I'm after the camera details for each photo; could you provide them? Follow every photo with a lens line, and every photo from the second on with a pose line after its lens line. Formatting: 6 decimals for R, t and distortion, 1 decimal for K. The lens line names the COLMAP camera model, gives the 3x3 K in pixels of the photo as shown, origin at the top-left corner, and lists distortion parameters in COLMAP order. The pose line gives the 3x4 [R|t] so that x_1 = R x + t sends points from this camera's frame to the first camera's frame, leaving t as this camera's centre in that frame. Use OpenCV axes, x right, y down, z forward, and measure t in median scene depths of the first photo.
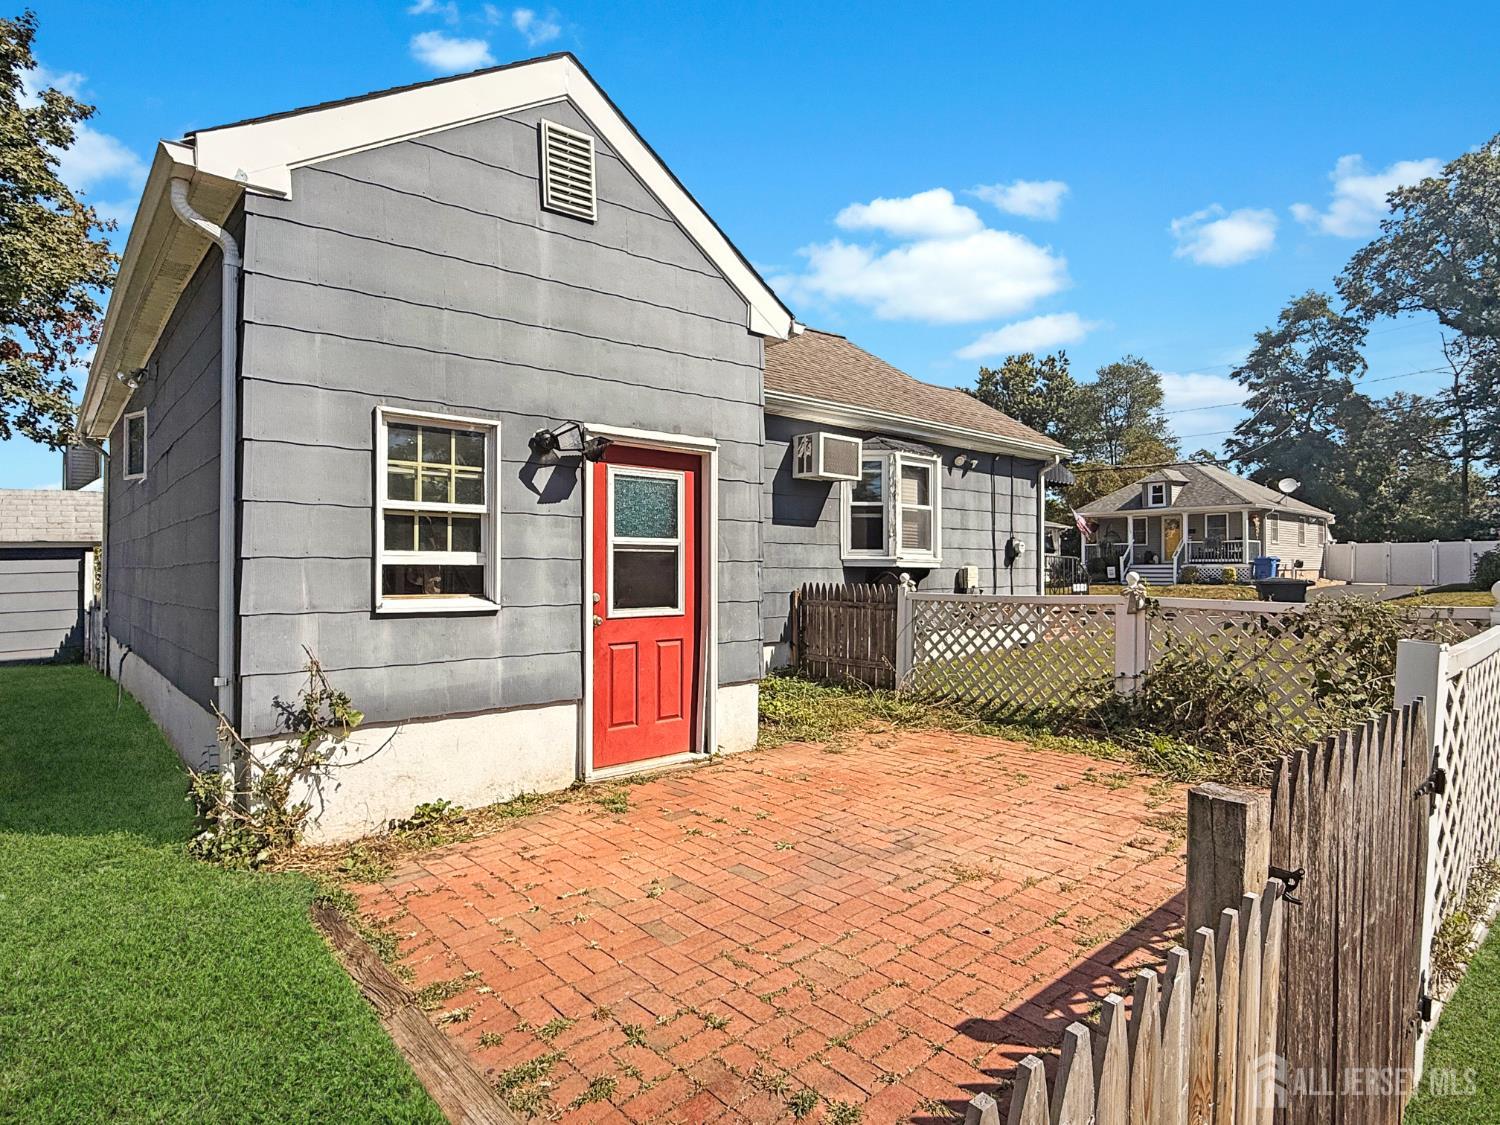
lens RADIAL K [[831.1, 0, 750.0], [0, 831.1, 562.5], [0, 0, 1]] dist [0.000368, -0.000383]
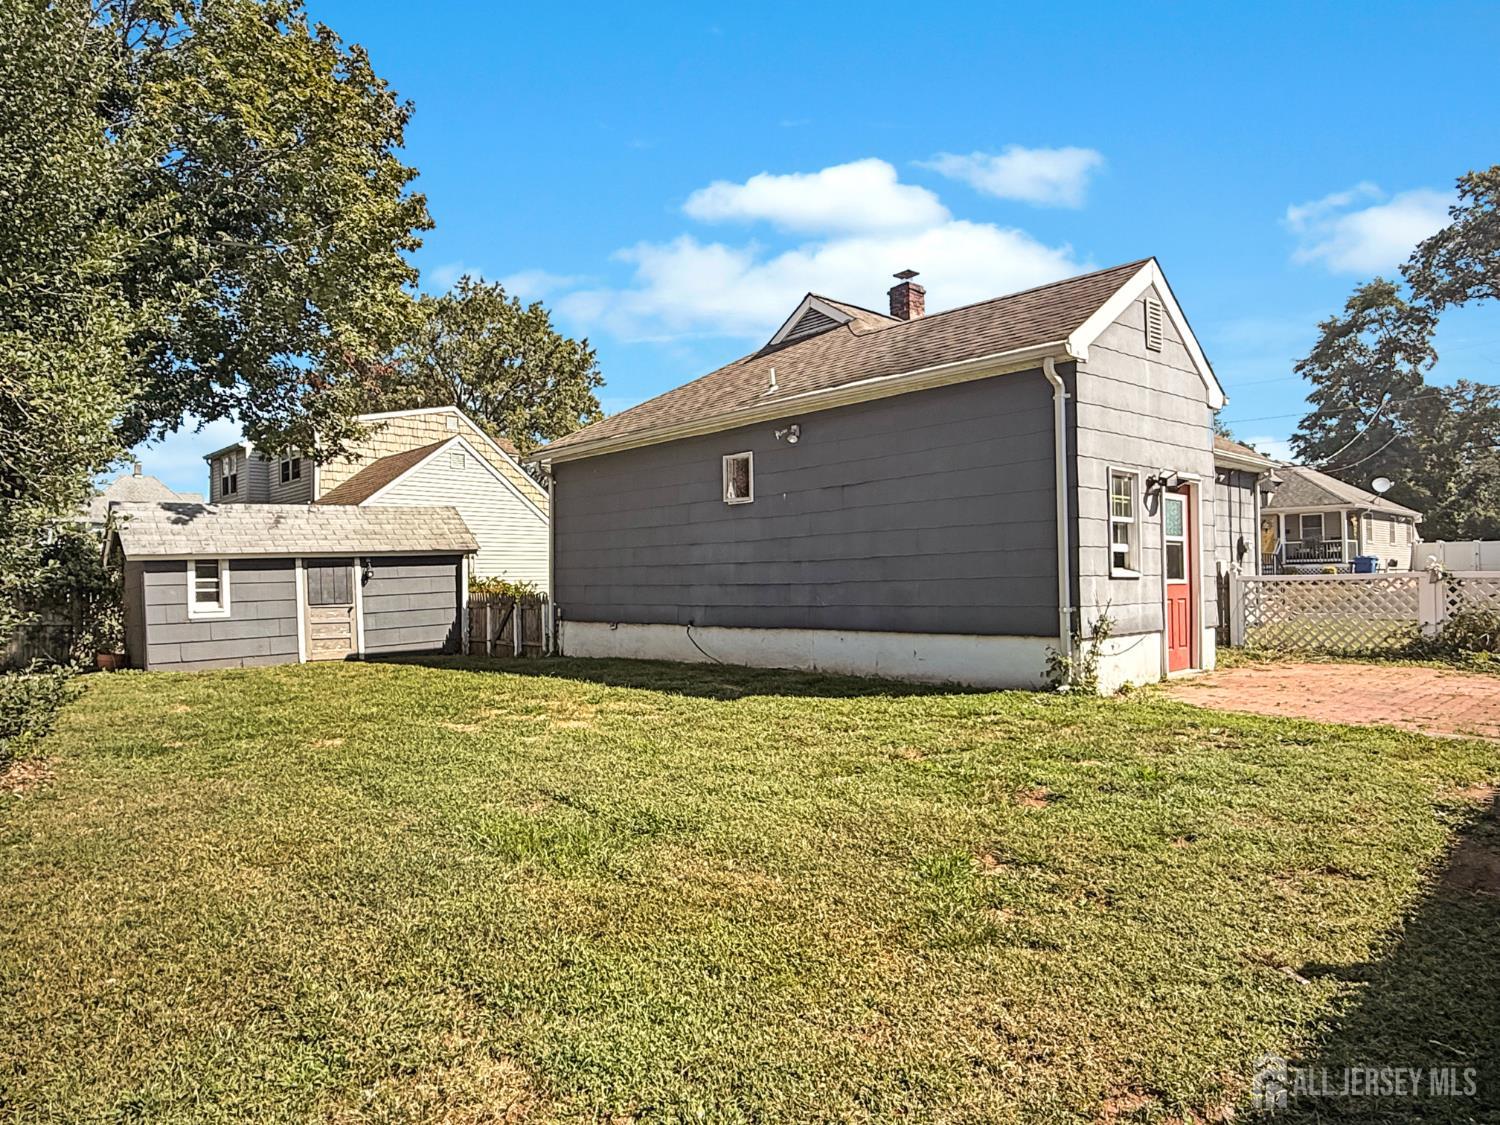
lens RADIAL K [[963.7, 0, 750.0], [0, 963.7, 562.5], [0, 0, 1]] dist [0.001761, 0.000647]
pose [[0.999254, -0.012566, 0.036517, -0.094909], [0.013030, 0.999837, -0.012477, 0.003256], [-0.036354, 0.012944, 0.999255, -0.080655]]
